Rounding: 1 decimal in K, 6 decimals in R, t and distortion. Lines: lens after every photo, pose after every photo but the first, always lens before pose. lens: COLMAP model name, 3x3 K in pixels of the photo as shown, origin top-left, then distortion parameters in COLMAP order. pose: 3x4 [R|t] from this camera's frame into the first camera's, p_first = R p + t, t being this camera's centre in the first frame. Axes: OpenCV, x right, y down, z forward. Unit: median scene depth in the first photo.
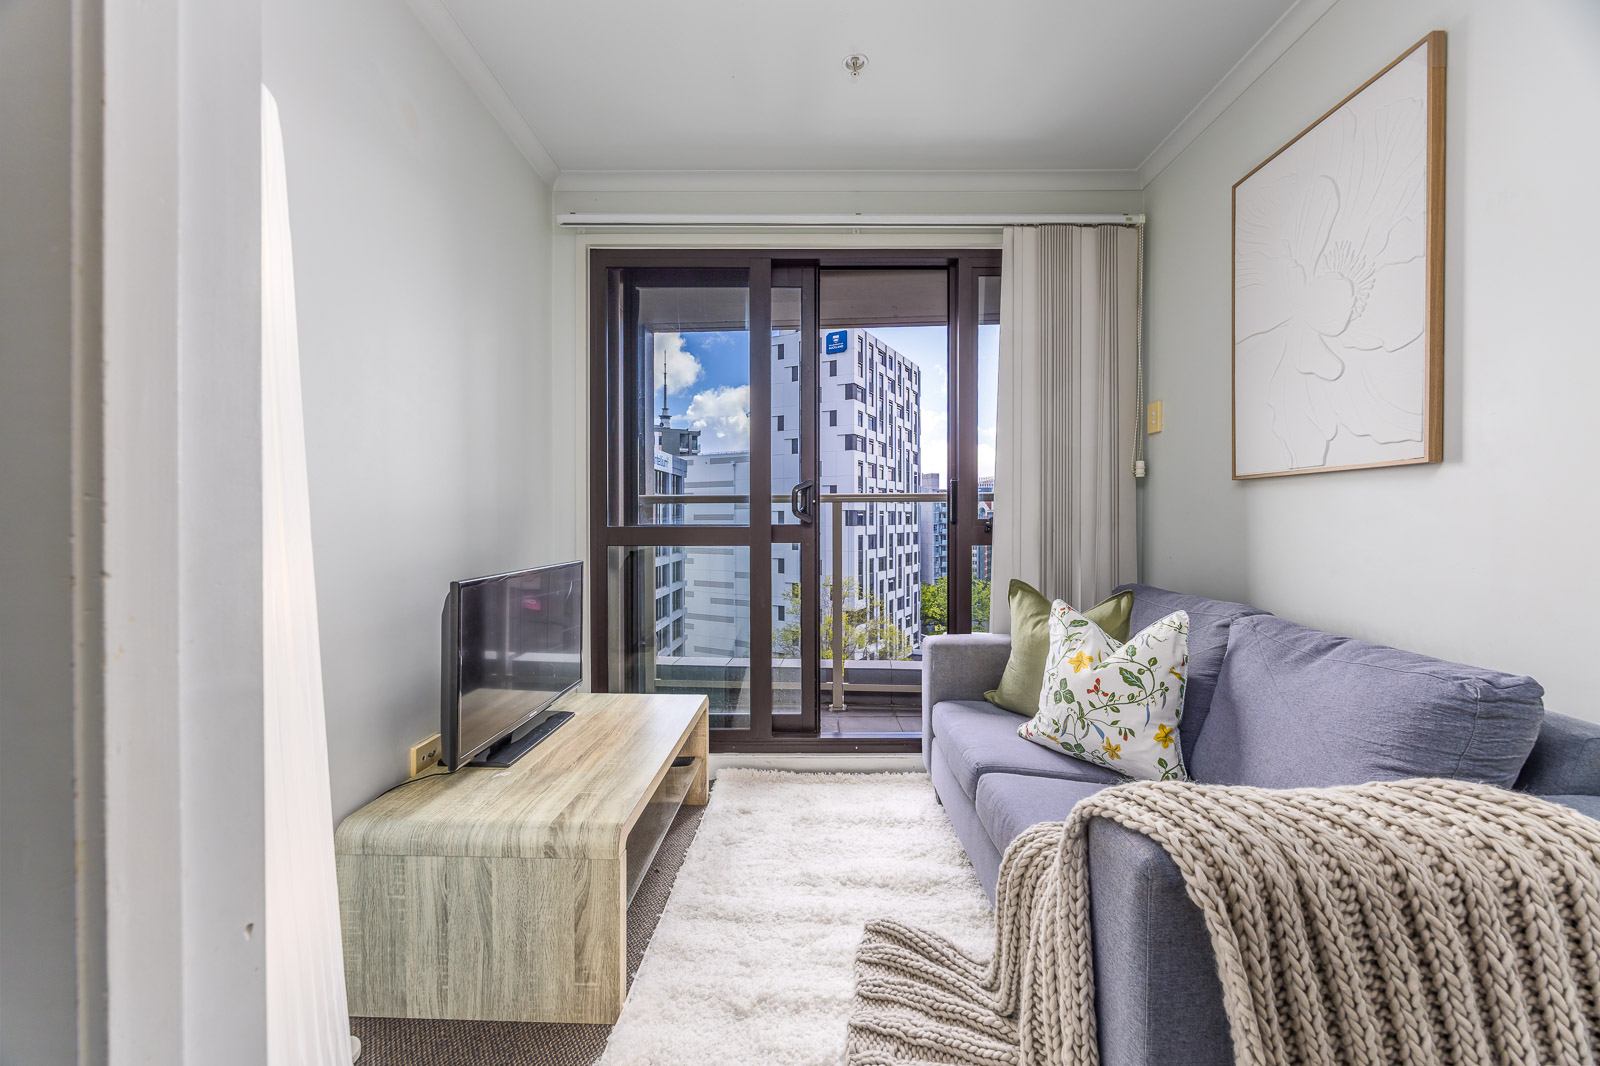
lens RADIAL K [[619.1, 0, 793.7], [0, 619.1, 525.5], [0, 0, 1]] dist [-0.001417, -0.000076]
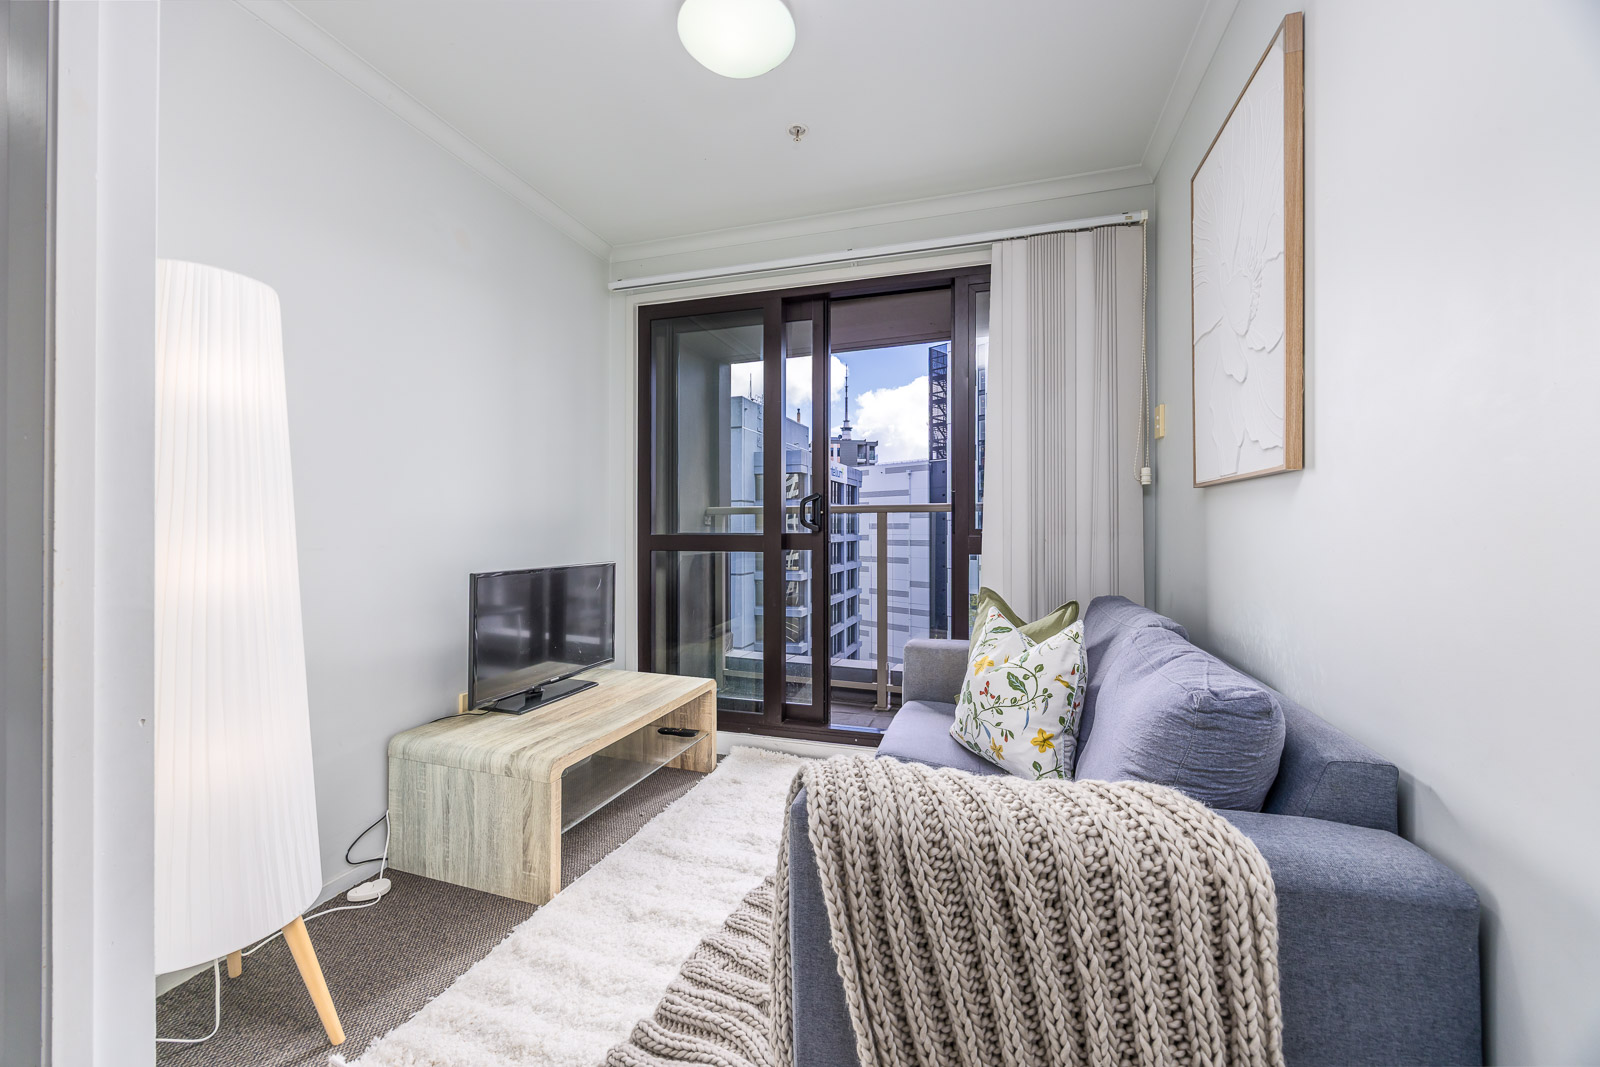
lens RADIAL K [[611.2, 0, 785.7], [0, 611.2, 528.9], [0, 0, 1]] dist [-0.001721, -0.000002]
pose [[0.955842, 0.001808, -0.293876, 0.472197], [-0.004440, 0.999956, -0.008290, -0.000255], [0.293848, 0.009229, 0.955807, -0.091679]]
